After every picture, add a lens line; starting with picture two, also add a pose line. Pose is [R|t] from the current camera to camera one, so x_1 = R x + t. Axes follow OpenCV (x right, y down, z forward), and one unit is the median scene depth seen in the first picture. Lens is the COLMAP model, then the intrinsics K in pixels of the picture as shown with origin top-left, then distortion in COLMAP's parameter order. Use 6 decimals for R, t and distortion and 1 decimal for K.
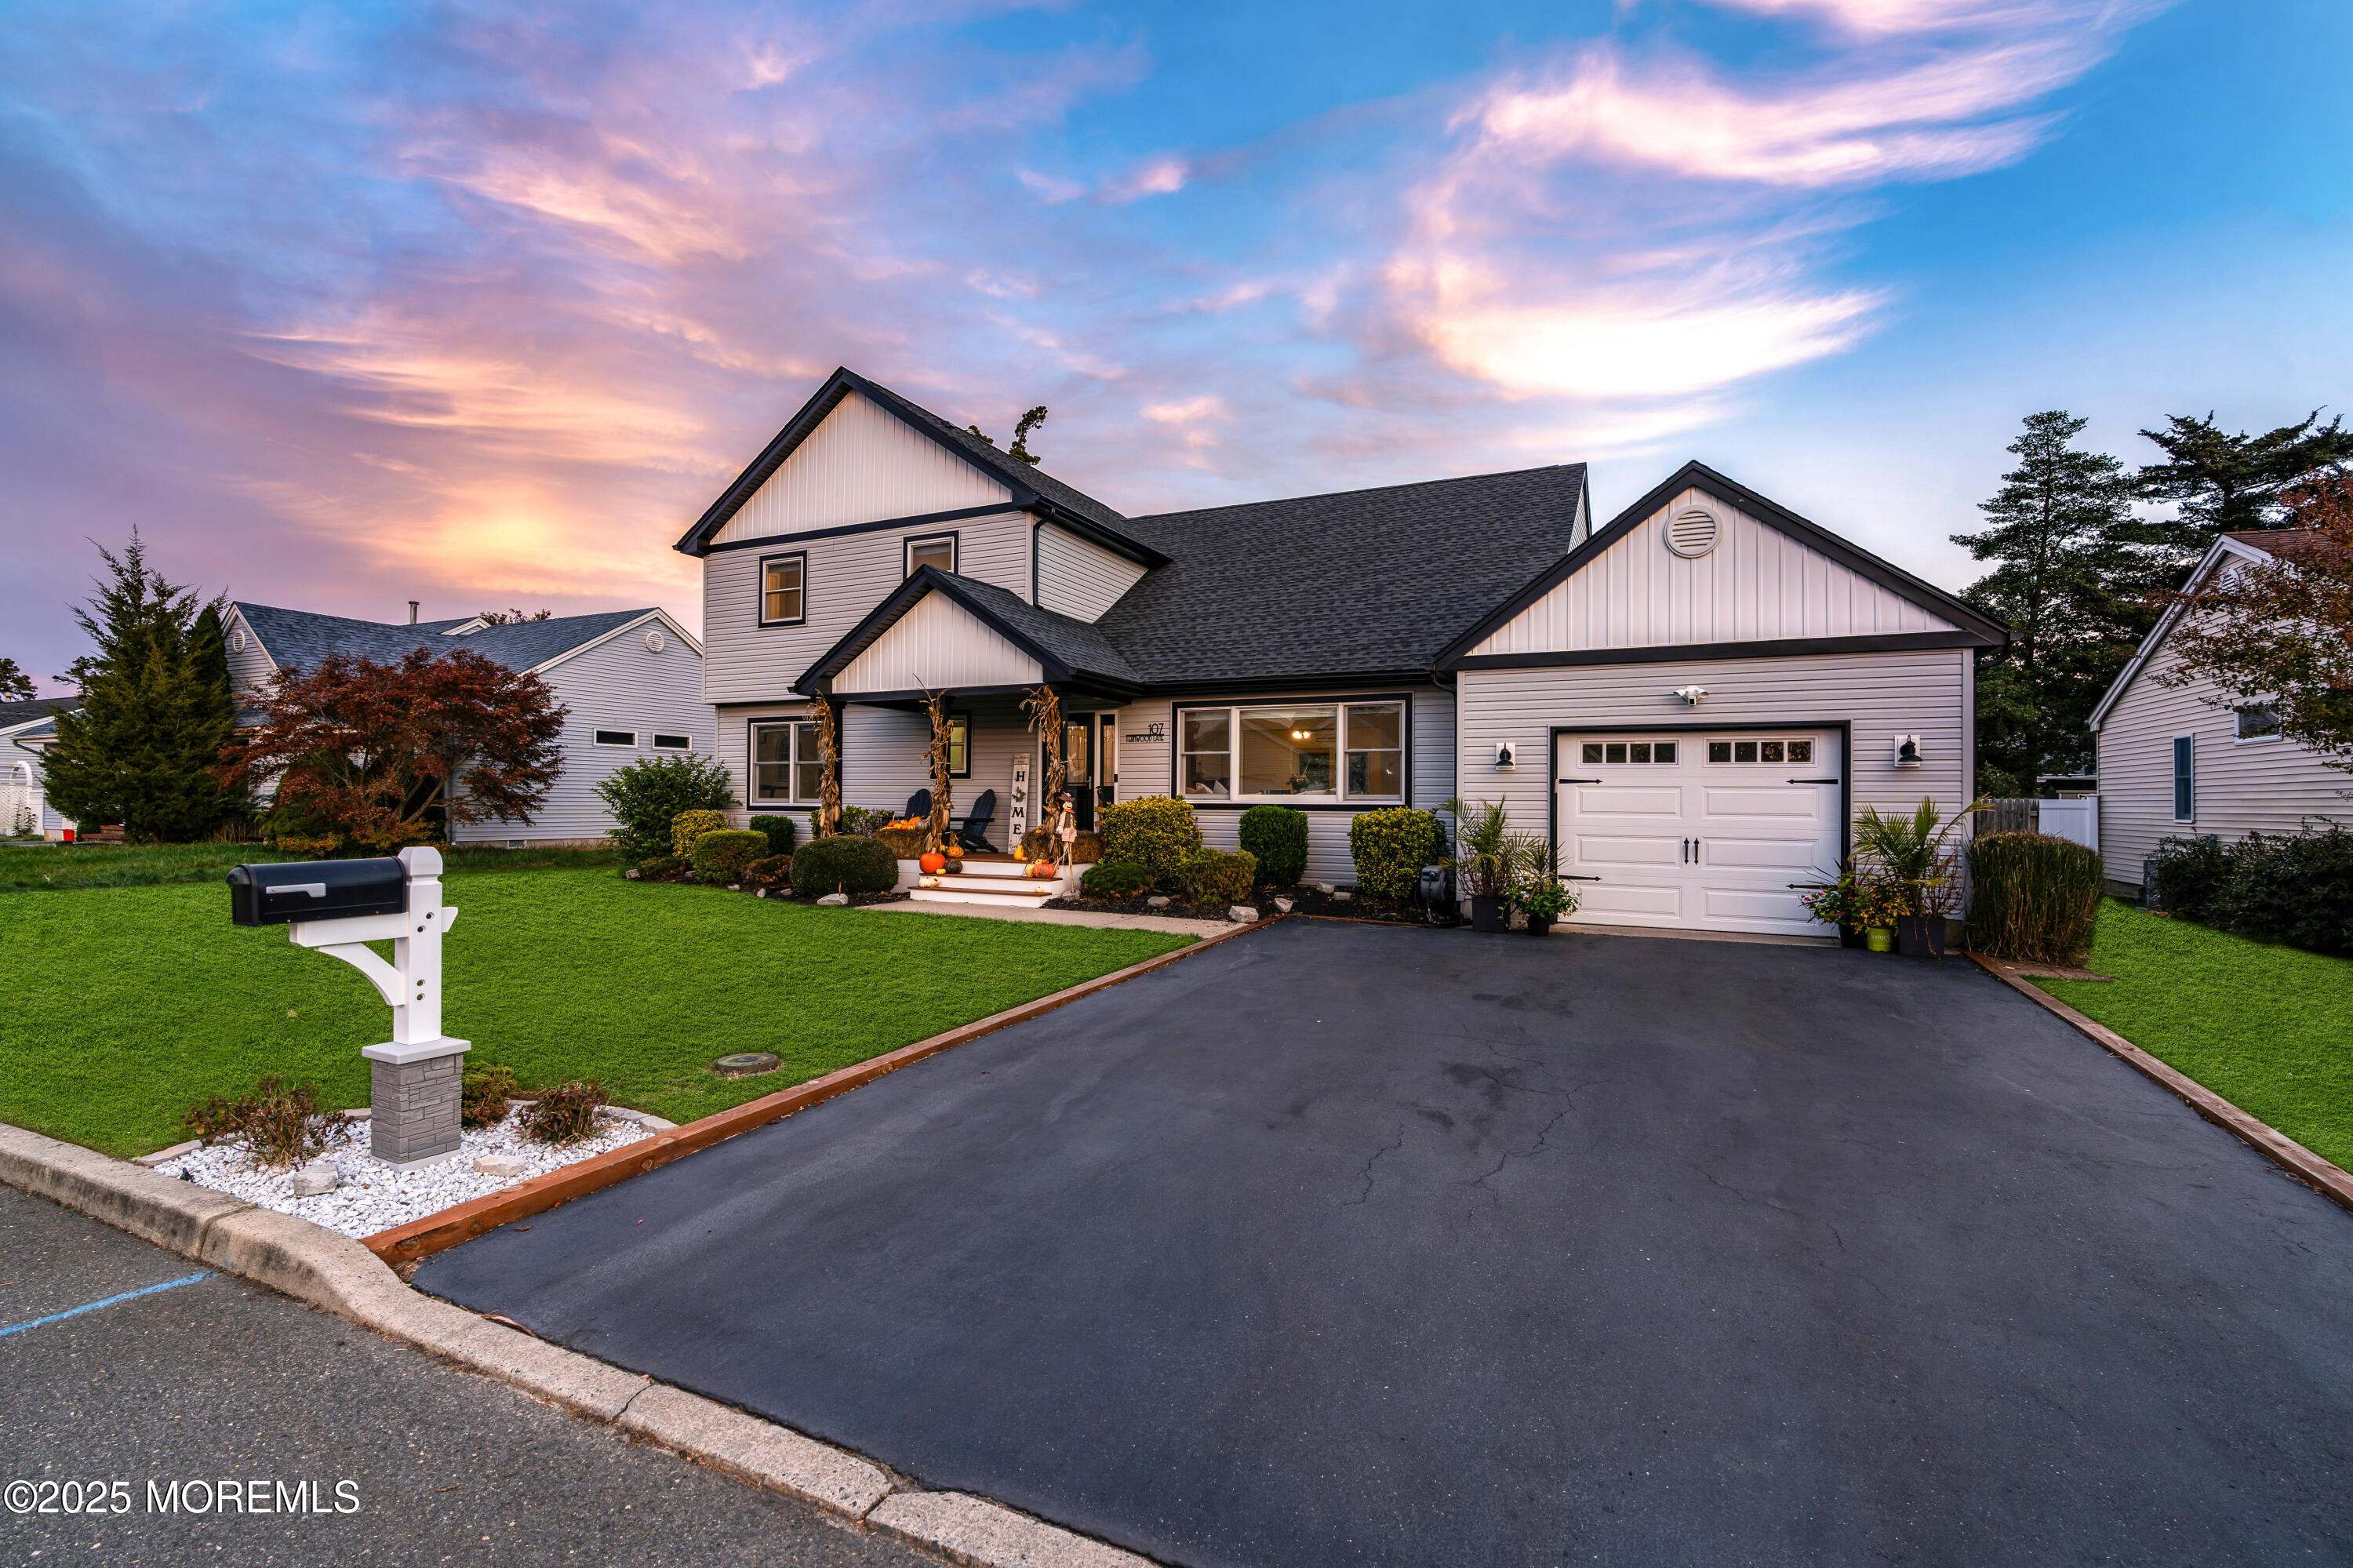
lens RADIAL K [[1076.5, 0, 1154.1], [0, 1076.5, 787.0], [0, 0, 1]] dist [-0.002404, 0.001299]
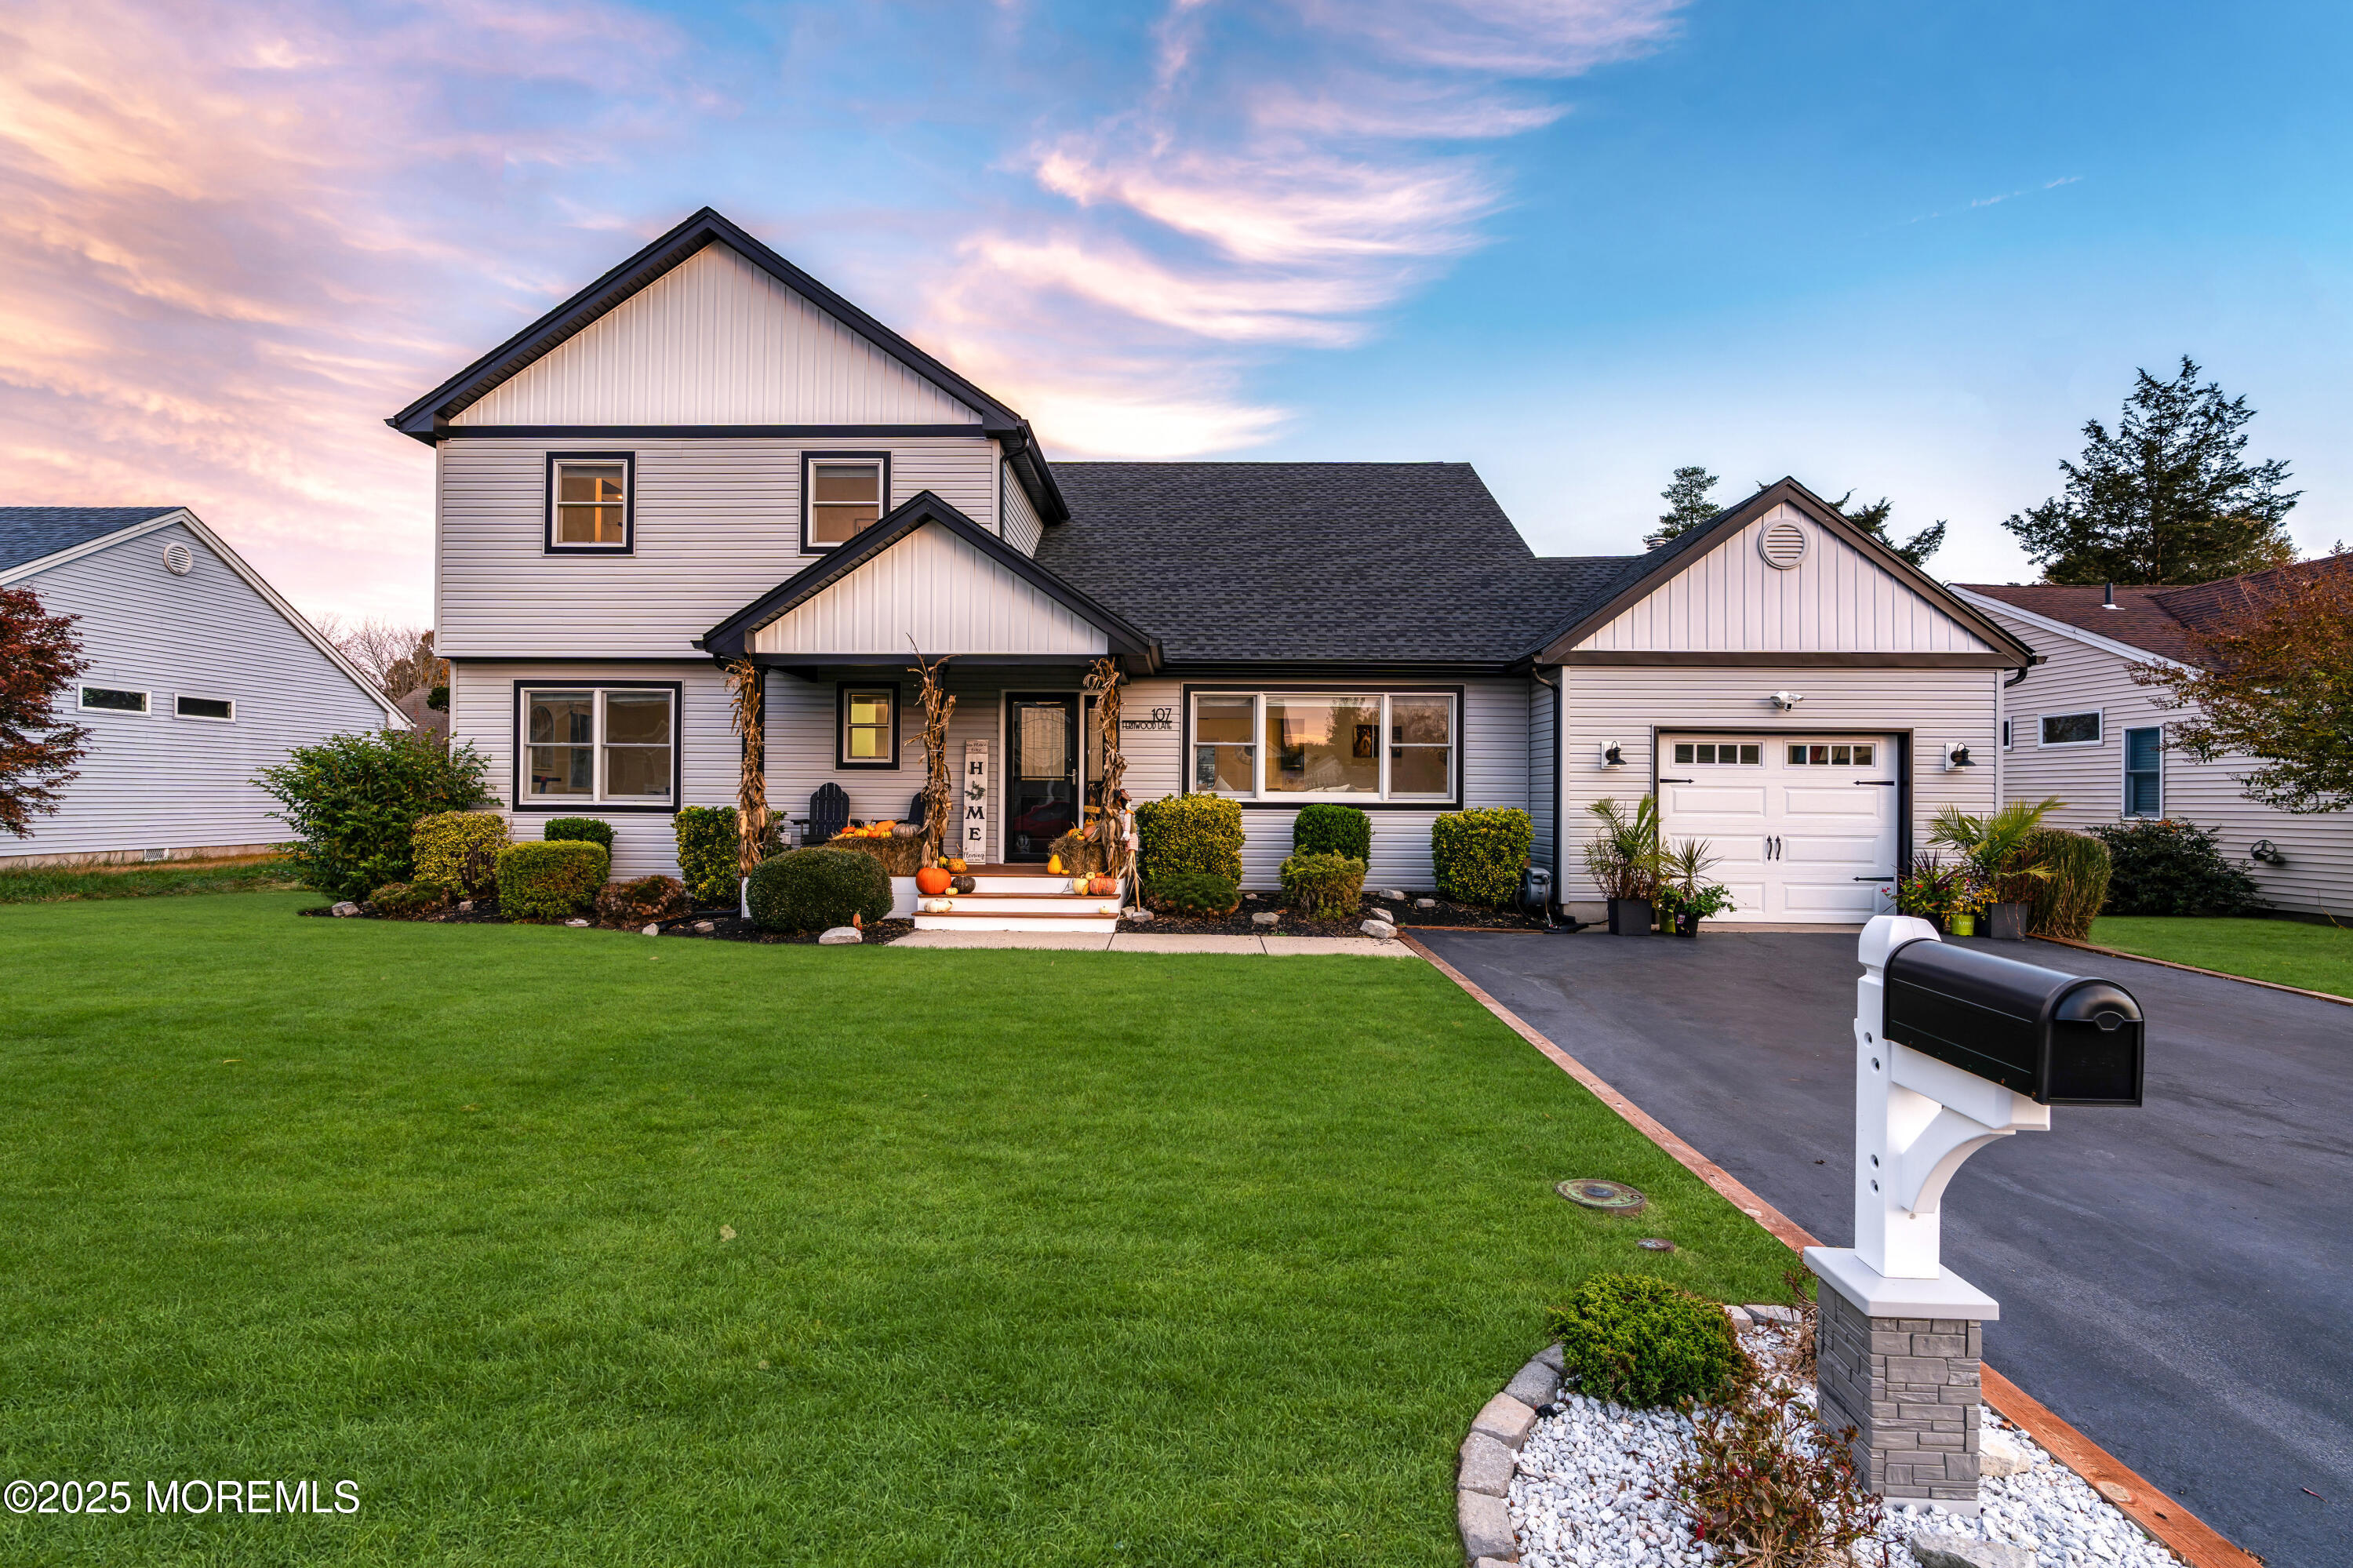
lens RADIAL K [[1129.3, 0, 1185.7], [0, 1129.3, 794.0], [0, 0, 1]] dist [-0.002727, 0.001596]
pose [[0.906595, -0.000067, 0.422002, -0.380212], [-0.006647, 0.999874, 0.014437, -0.004317], [-0.421950, -0.015893, 0.906480, 0.188988]]
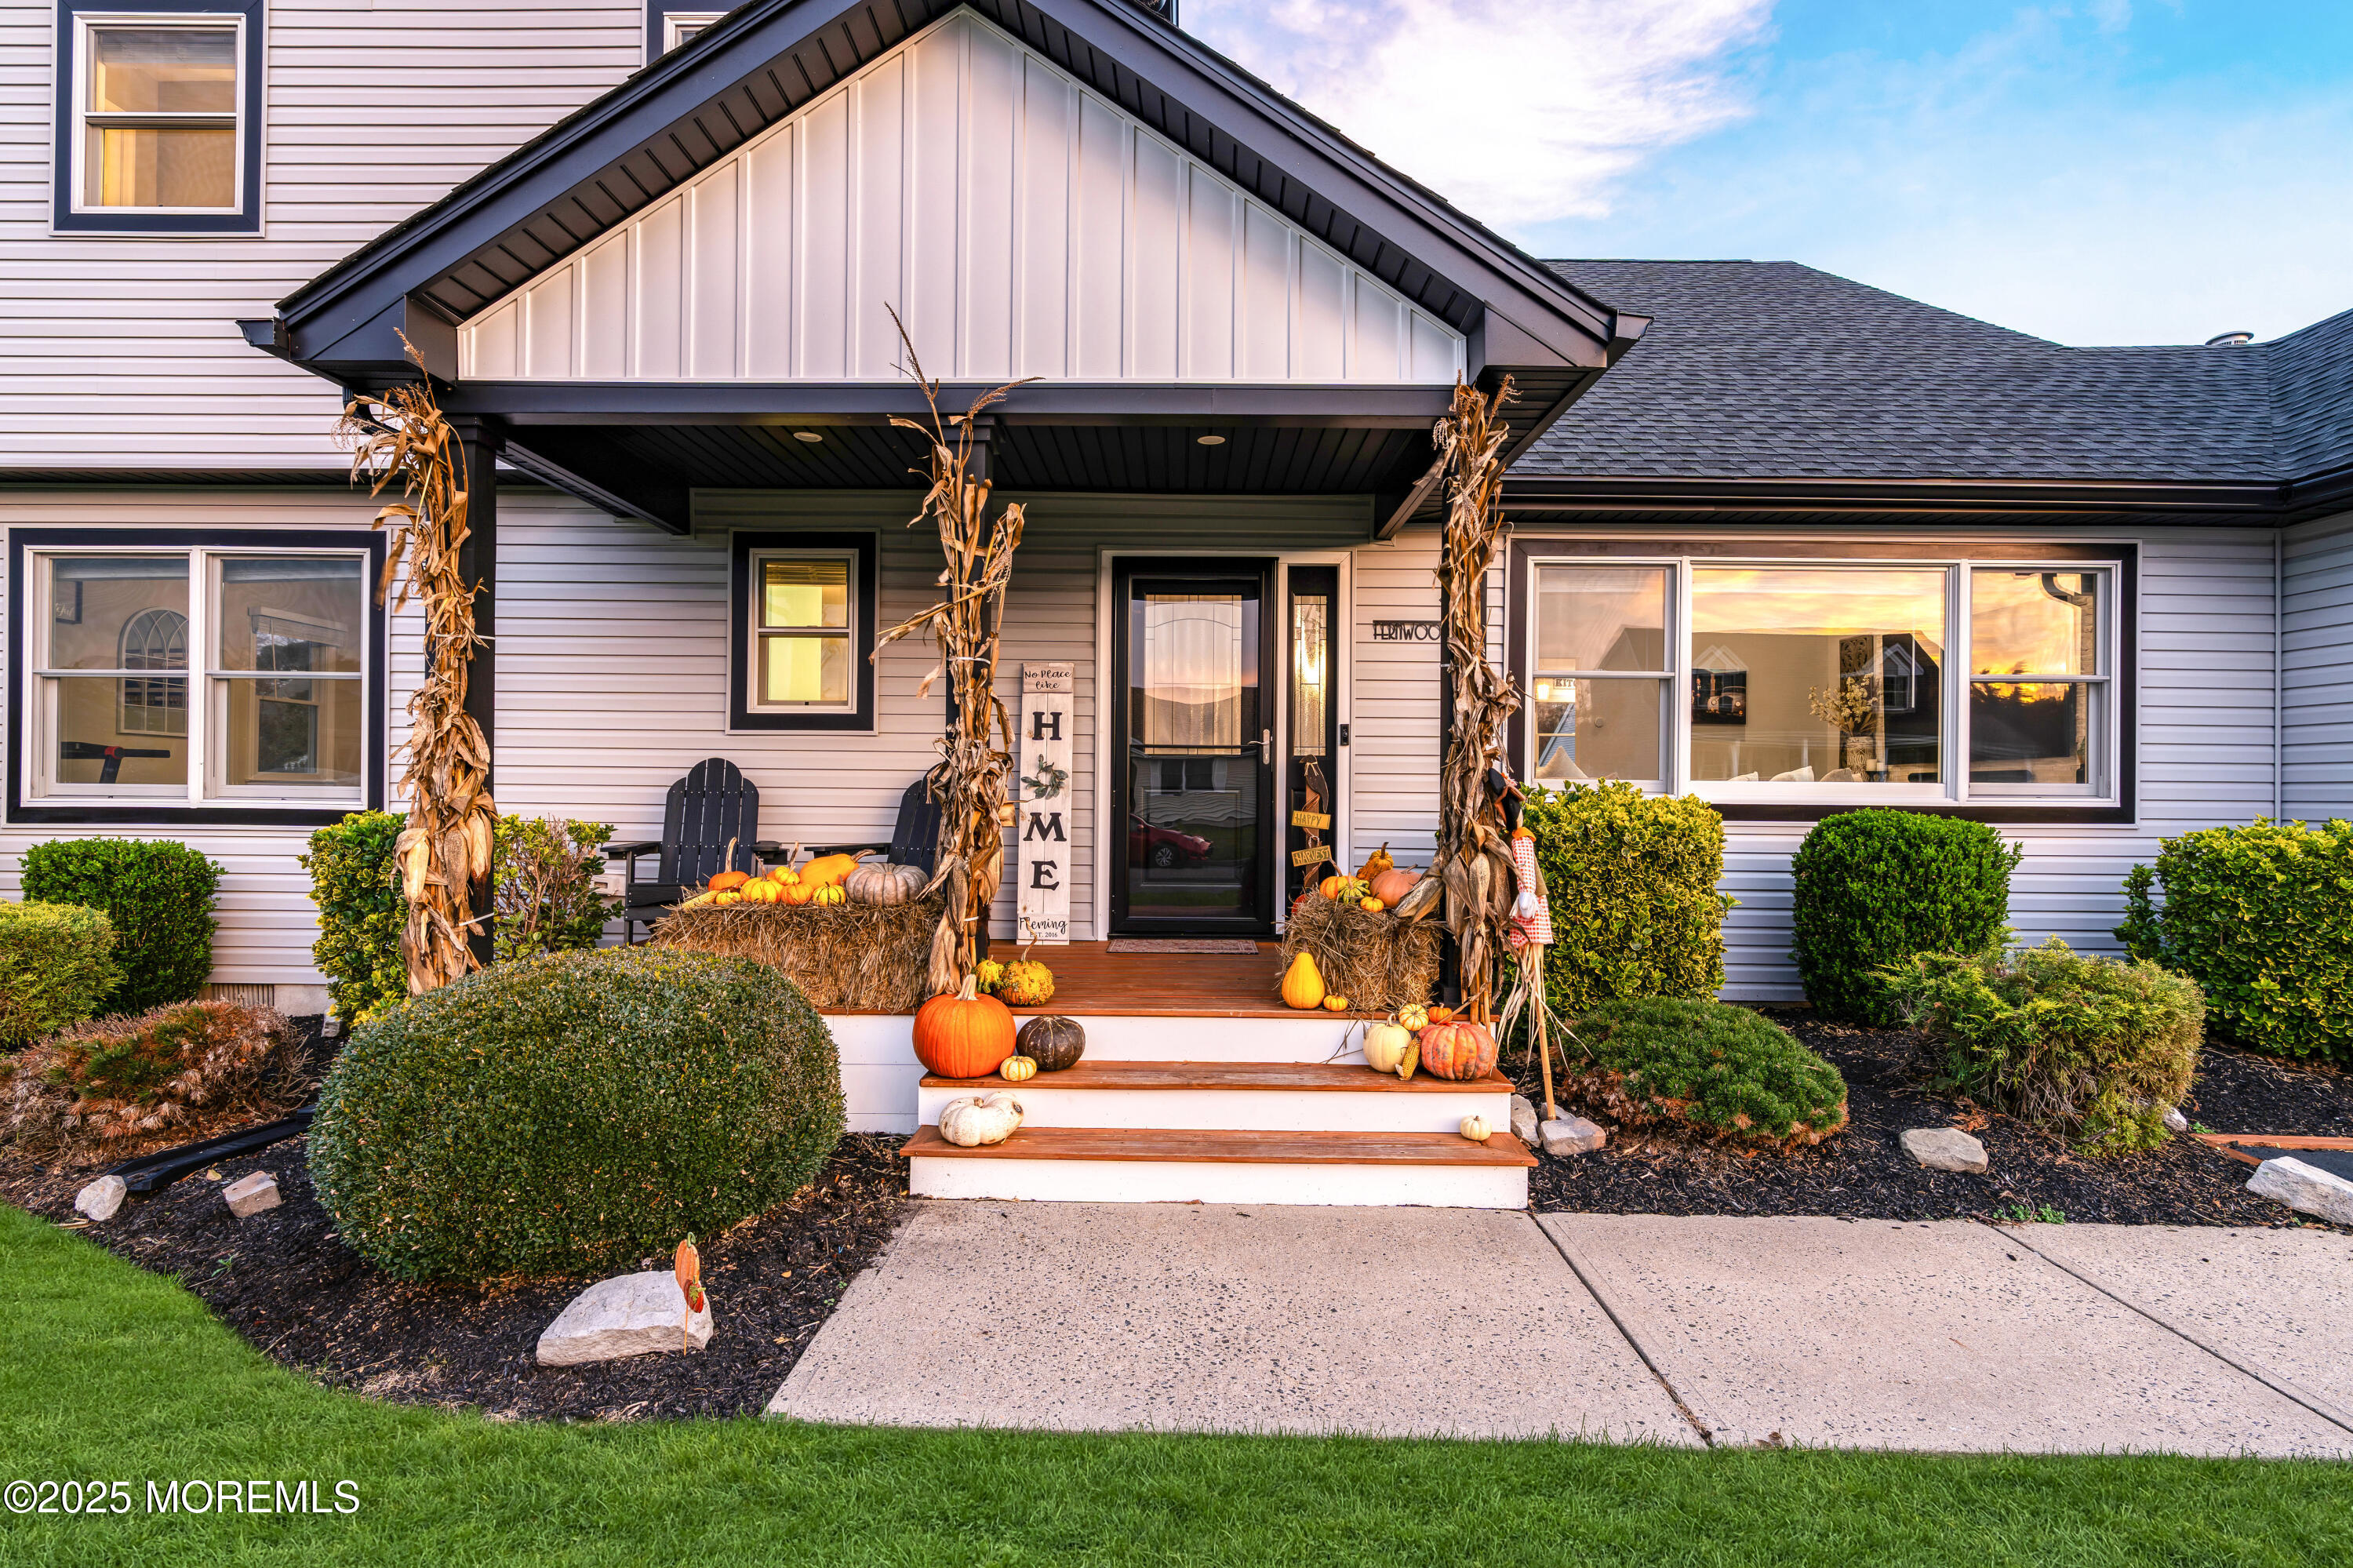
lens RADIAL K [[1129.3, 0, 1191.6], [0, 1129.3, 790.0], [0, 0, 1]] dist [-0.002727, 0.001596]
pose [[0.900102, 0.001515, 0.435677, -0.274292], [-0.008720, 0.999856, 0.014539, 0.006069], [-0.435592, -0.016886, 0.899986, 0.720136]]
